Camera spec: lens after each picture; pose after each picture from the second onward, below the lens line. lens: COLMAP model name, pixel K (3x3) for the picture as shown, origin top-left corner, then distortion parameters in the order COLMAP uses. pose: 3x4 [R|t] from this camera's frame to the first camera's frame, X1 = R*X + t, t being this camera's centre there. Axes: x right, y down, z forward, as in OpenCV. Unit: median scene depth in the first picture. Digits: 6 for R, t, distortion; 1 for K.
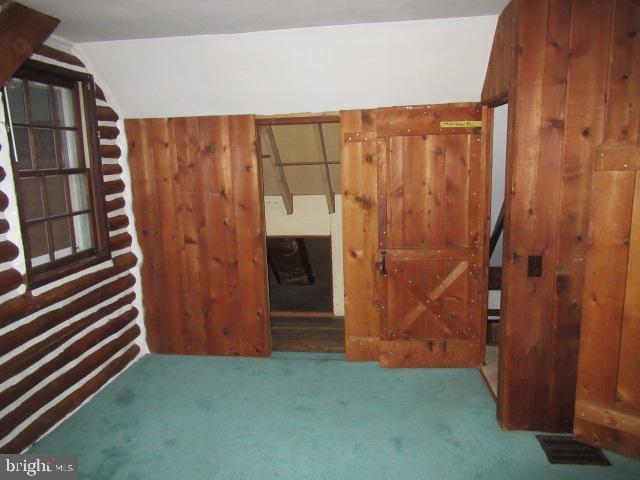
lens RADIAL K [[483.5, 0, 320.3], [0, 483.5, 239.0], [0, 0, 1]] dist [-0.000331, -0.000648]
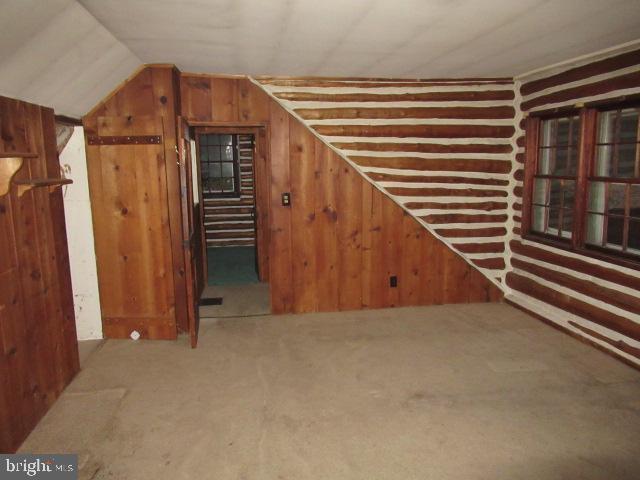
lens RADIAL K [[483.5, 0, 319.9], [0, 483.5, 238.6], [0, 0, 1]] dist [-0.000331, -0.000648]
pose [[-0.962940, 0.073287, -0.259569, 0.520626], [-0.017349, 0.943554, 0.330764, -0.405317], [0.269158, 0.323009, -0.907314, 2.040079]]
